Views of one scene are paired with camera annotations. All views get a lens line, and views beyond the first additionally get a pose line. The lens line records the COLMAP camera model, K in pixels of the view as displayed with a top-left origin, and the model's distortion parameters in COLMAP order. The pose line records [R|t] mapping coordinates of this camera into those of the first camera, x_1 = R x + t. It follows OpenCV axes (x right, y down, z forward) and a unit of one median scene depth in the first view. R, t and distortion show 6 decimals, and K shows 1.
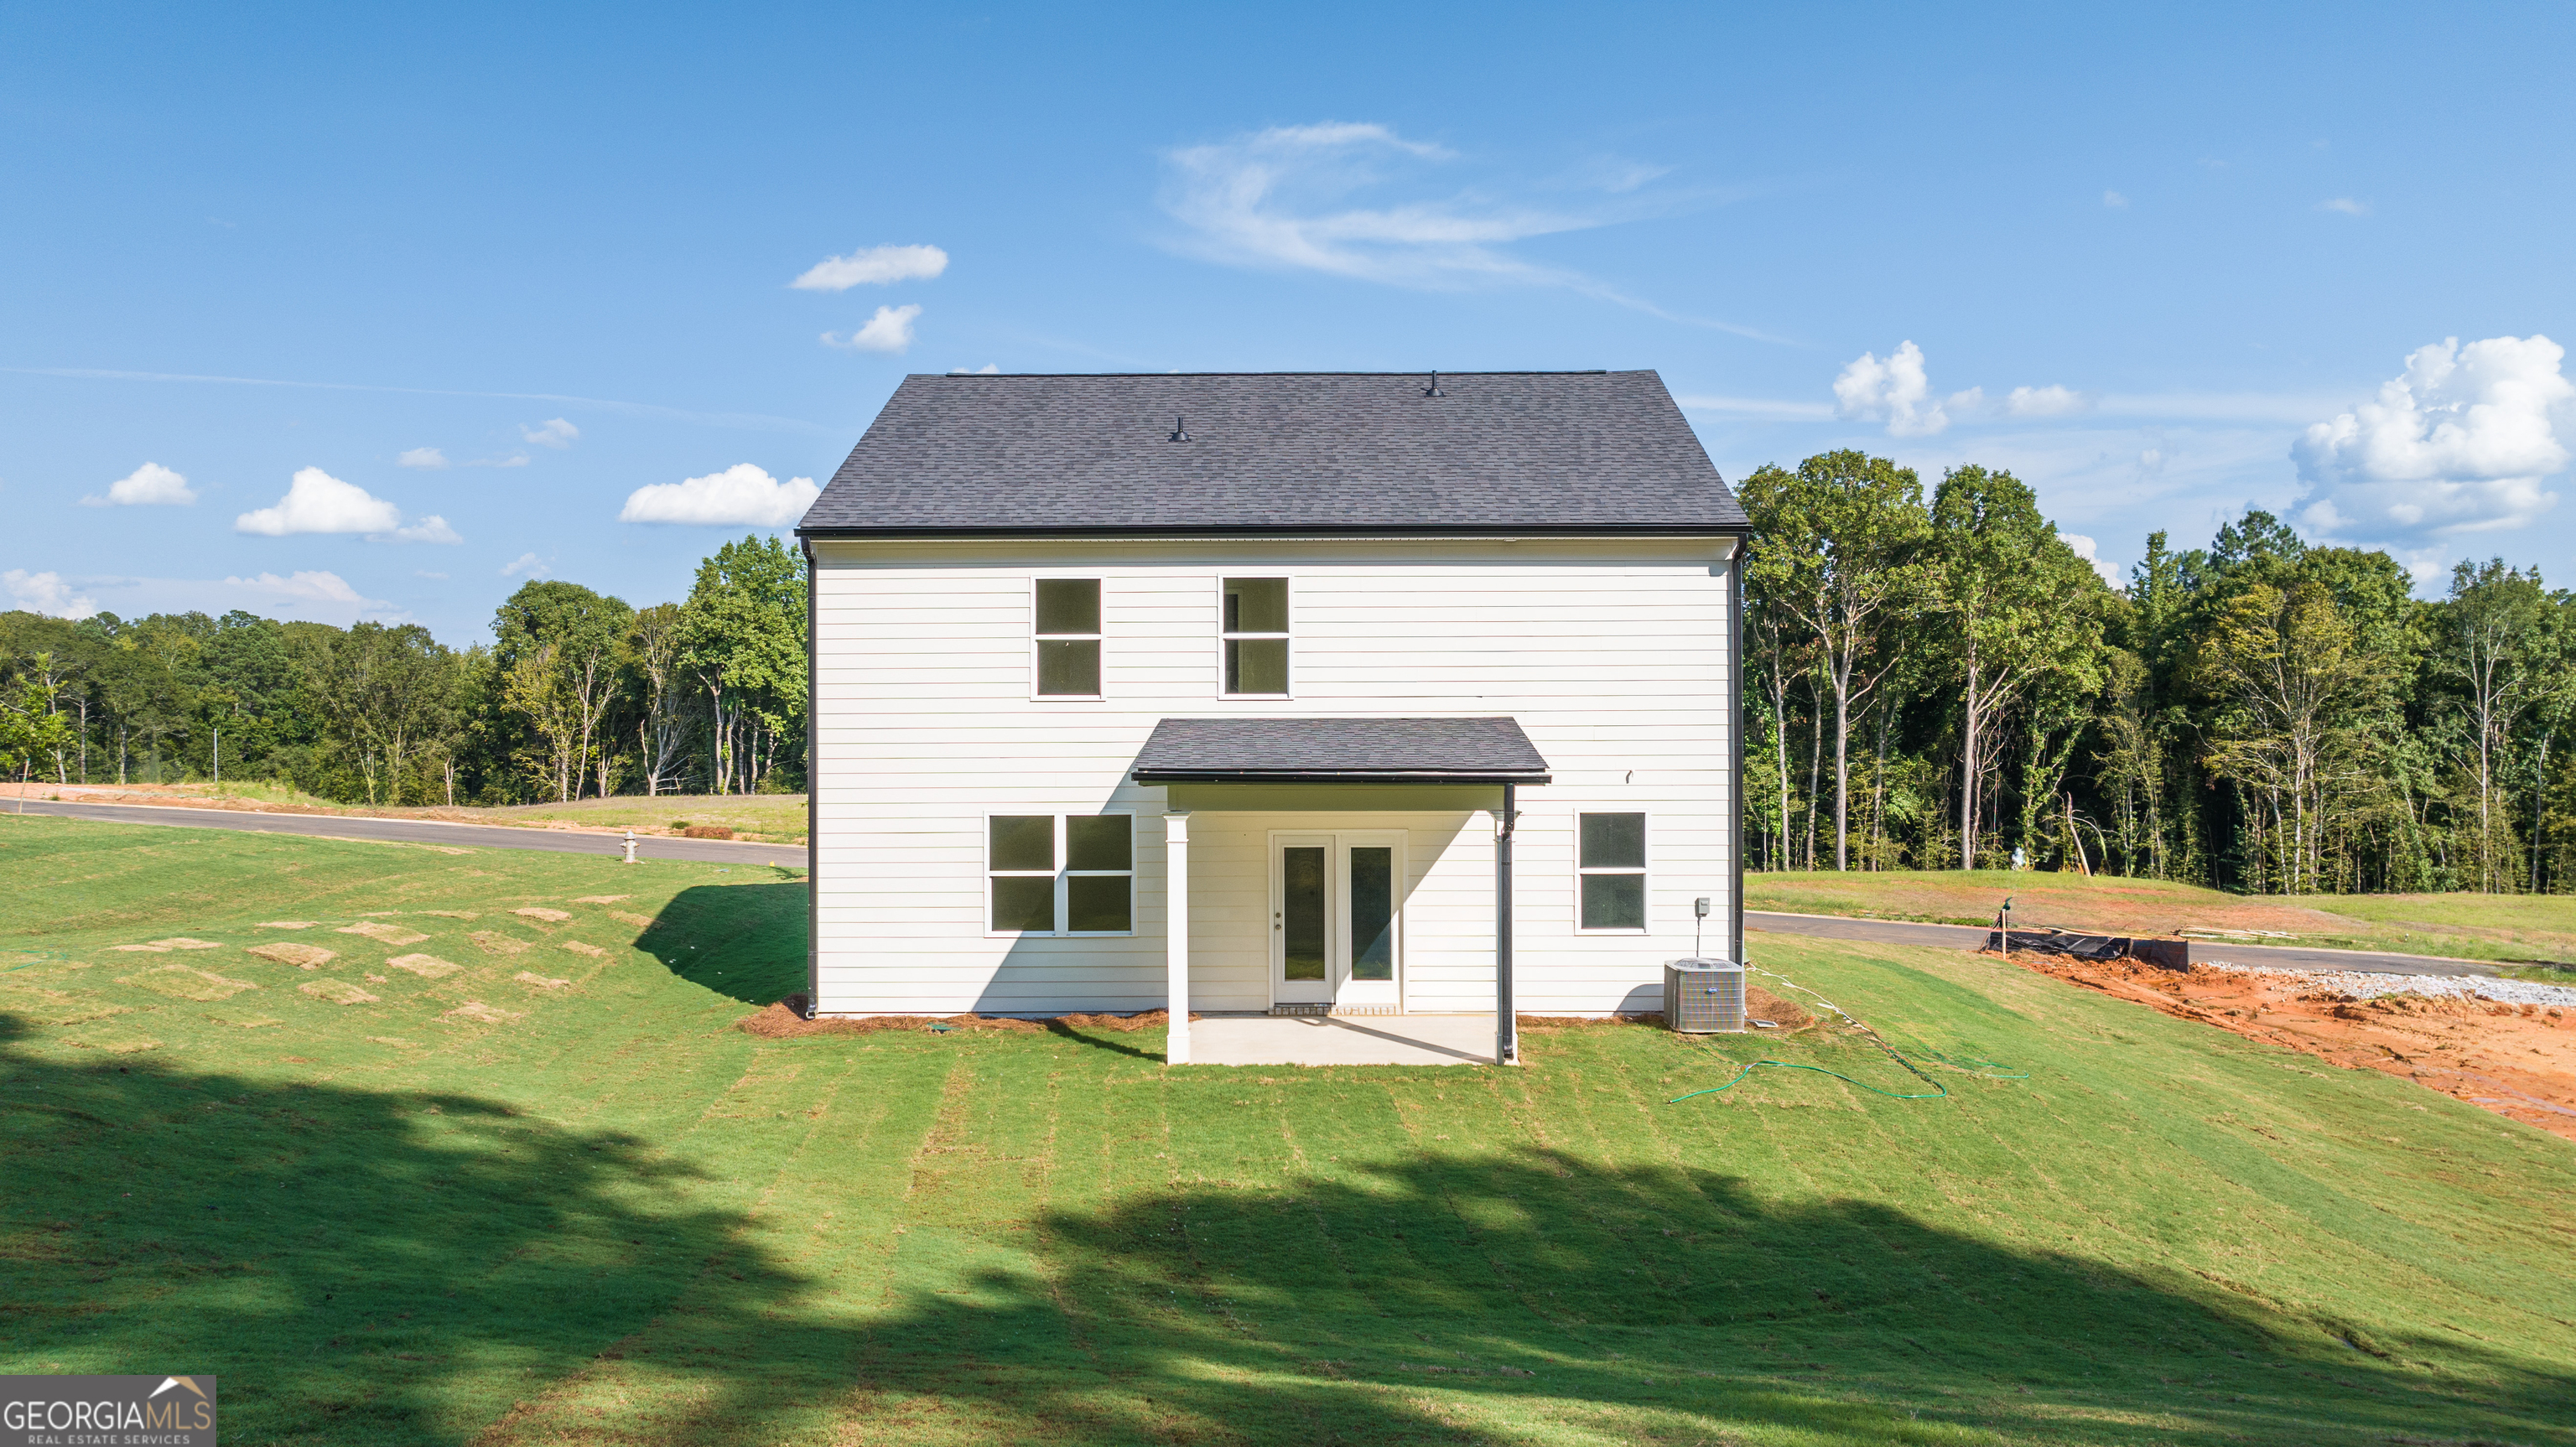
lens RADIAL K [[1822.9, 0, 1308.8], [0, 1822.9, 734.1], [0, 0, 1]] dist [-0.005732, 0.006916]
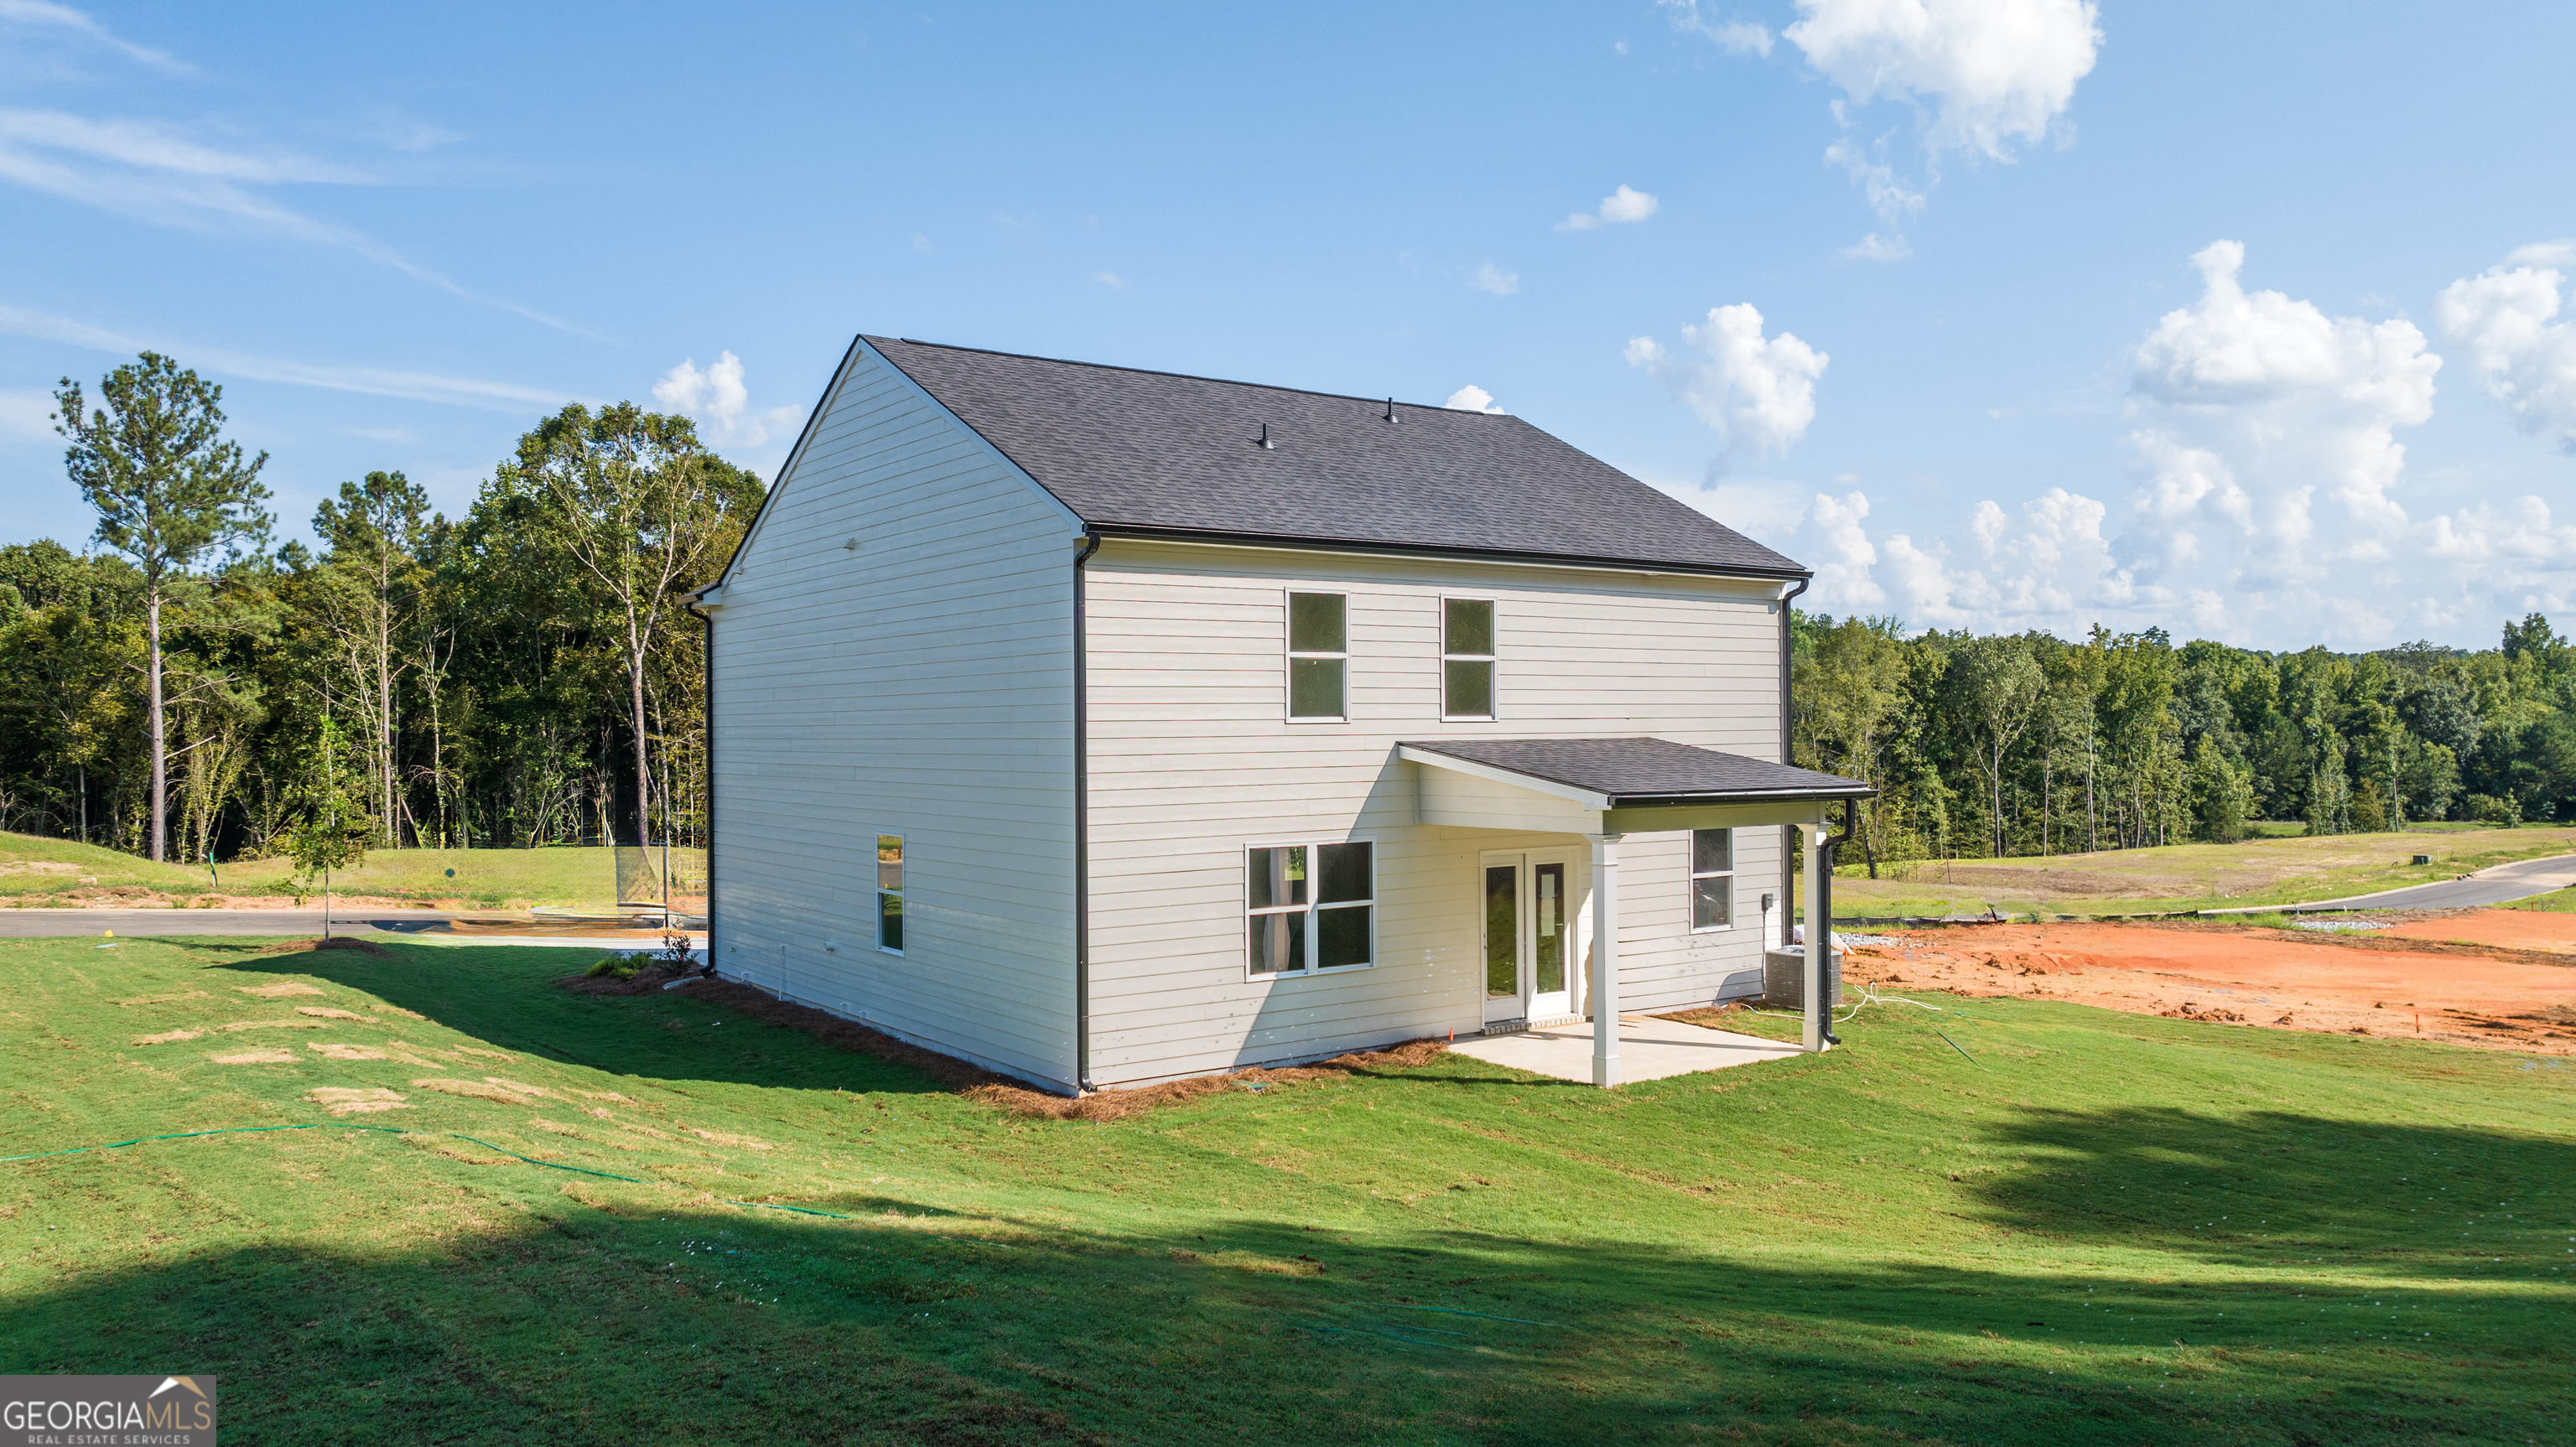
lens RADIAL K [[1822.9, 0, 1308.8], [0, 1822.9, 734.1], [0, 0, 1]] dist [-0.005732, 0.006916]
pose [[0.800721, -0.004374, 0.599021, -0.696450], [0.007700, 0.999966, -0.002990, -0.009655], [-0.598987, 0.007007, 0.800728, 0.251964]]
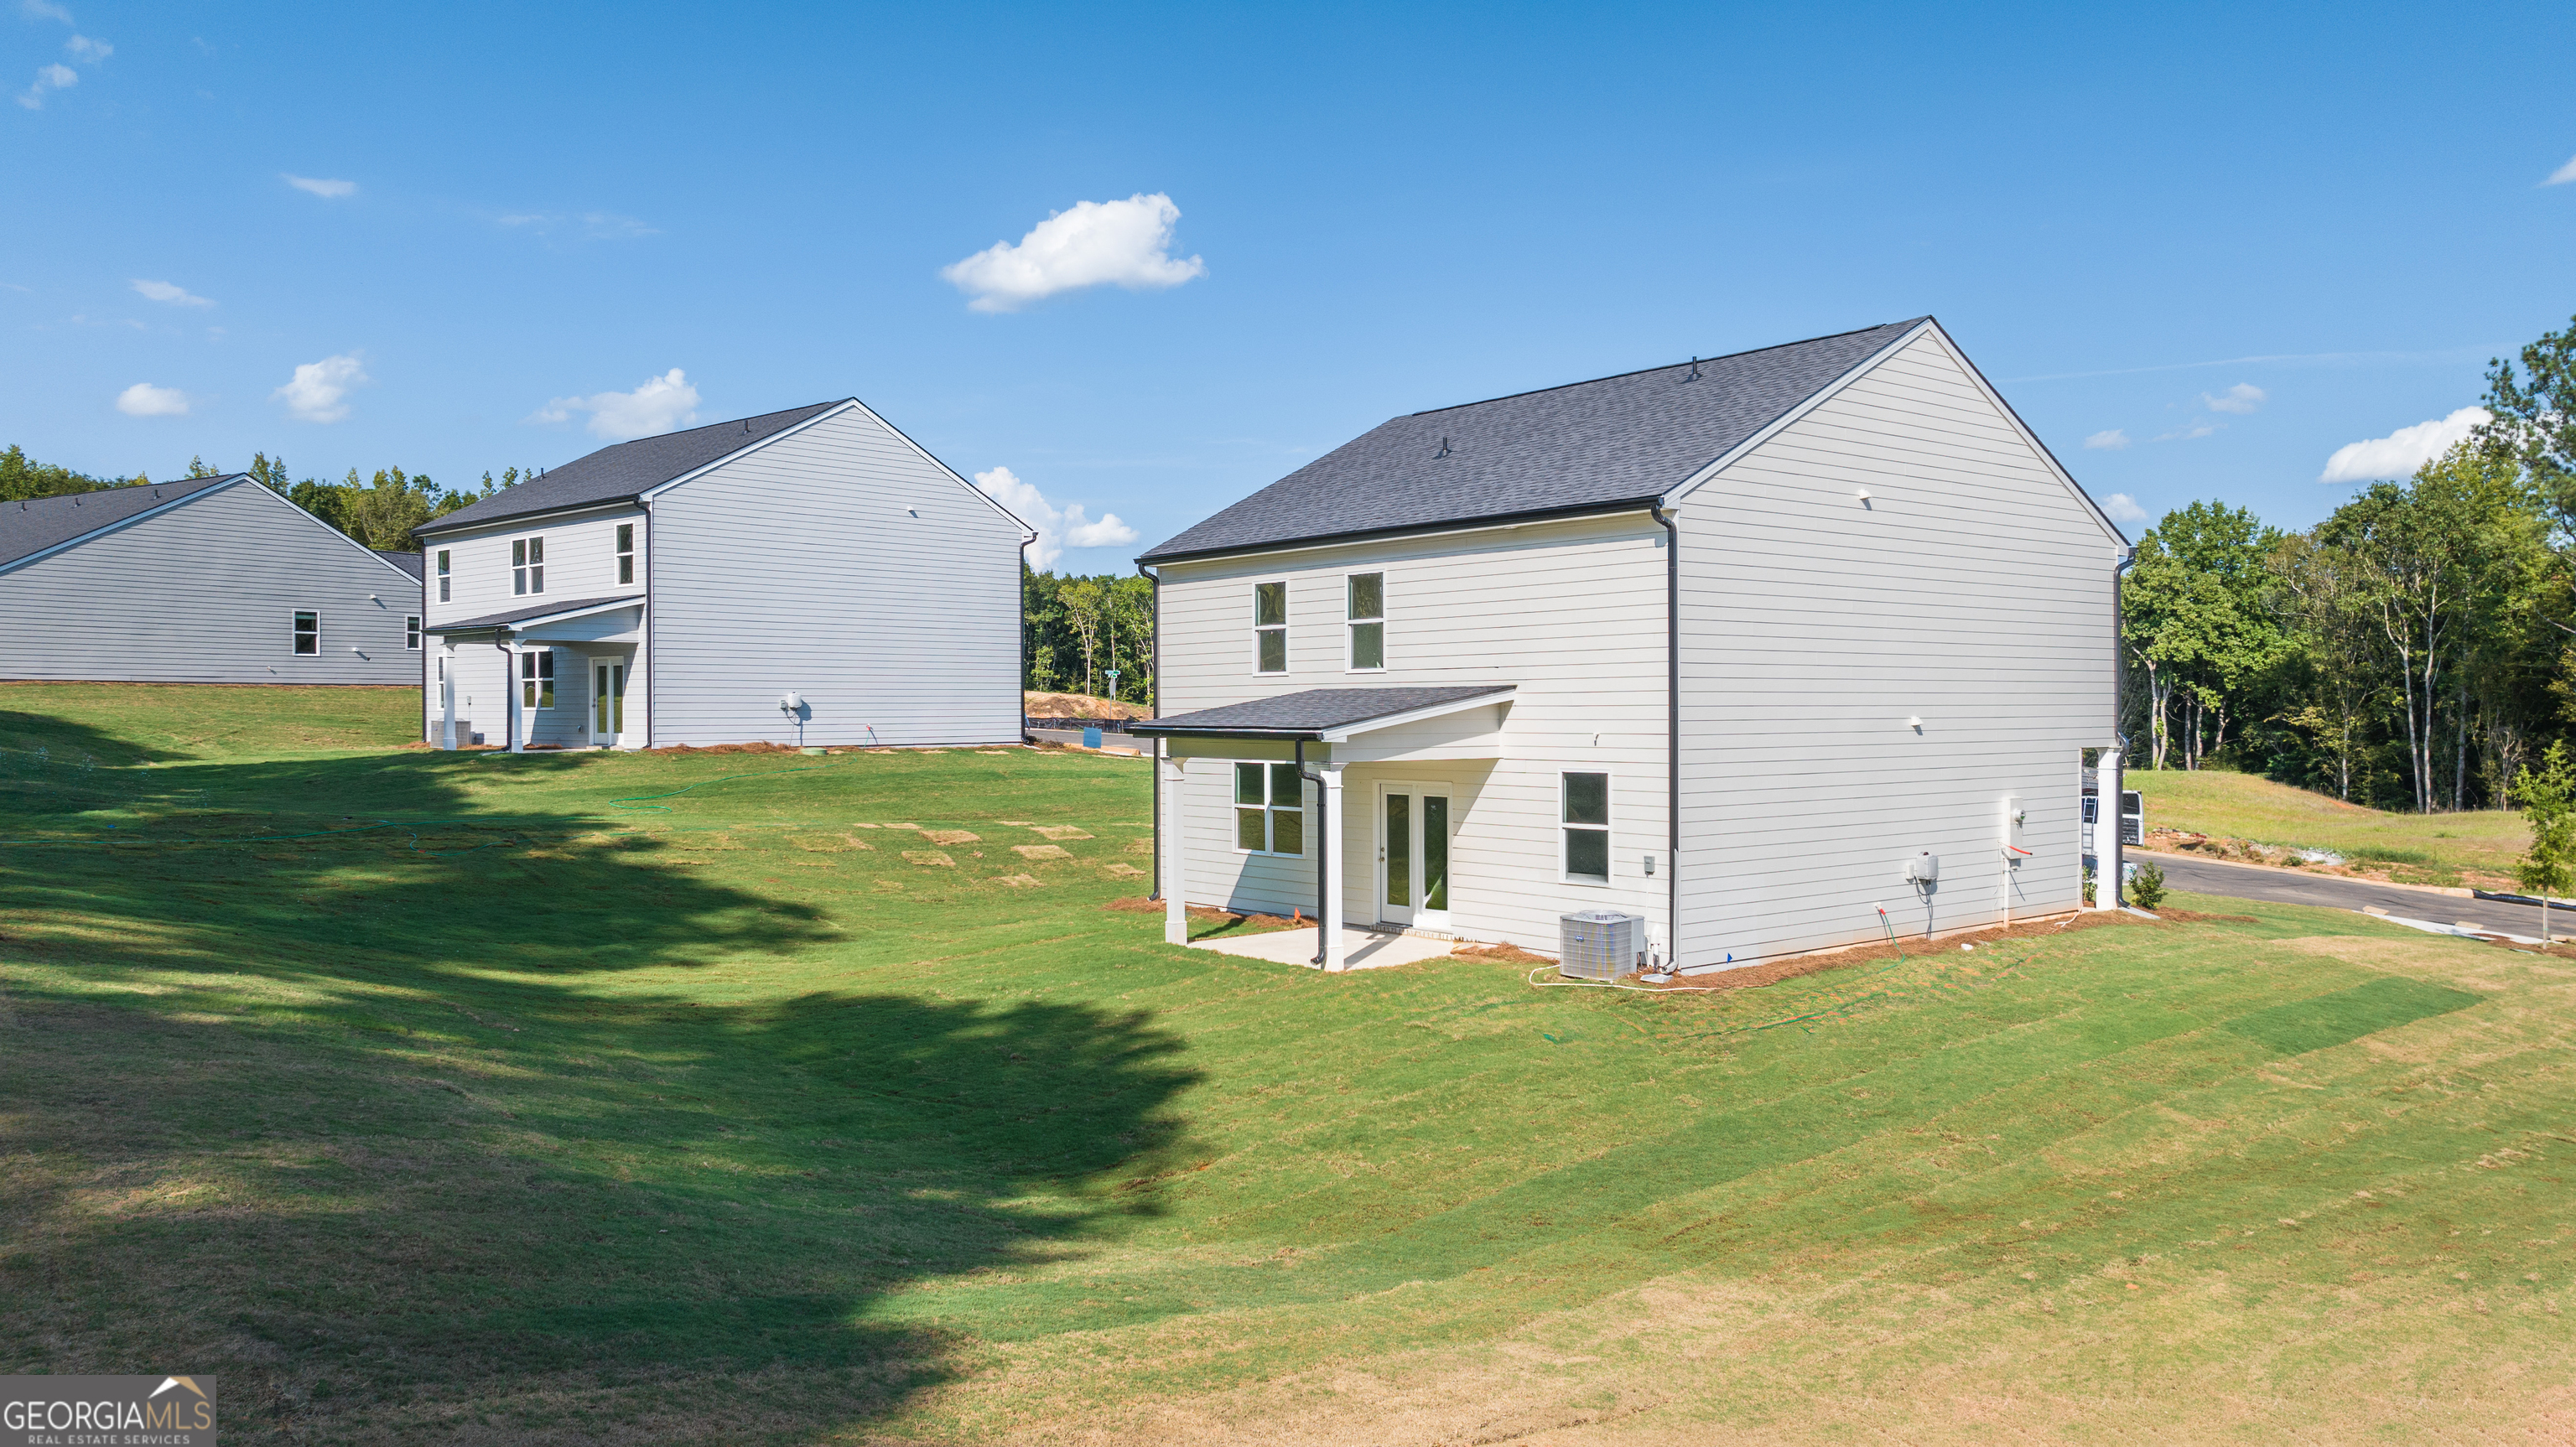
lens RADIAL K [[1822.9, 0, 1308.8], [0, 1822.9, 734.1], [0, 0, 1]] dist [-0.005732, 0.006916]
pose [[0.648872, 0.011405, -0.760812, 0.878536], [-0.001693, 0.999907, 0.013545, 0.005925], [0.760896, -0.007501, 0.648831, 0.172538]]
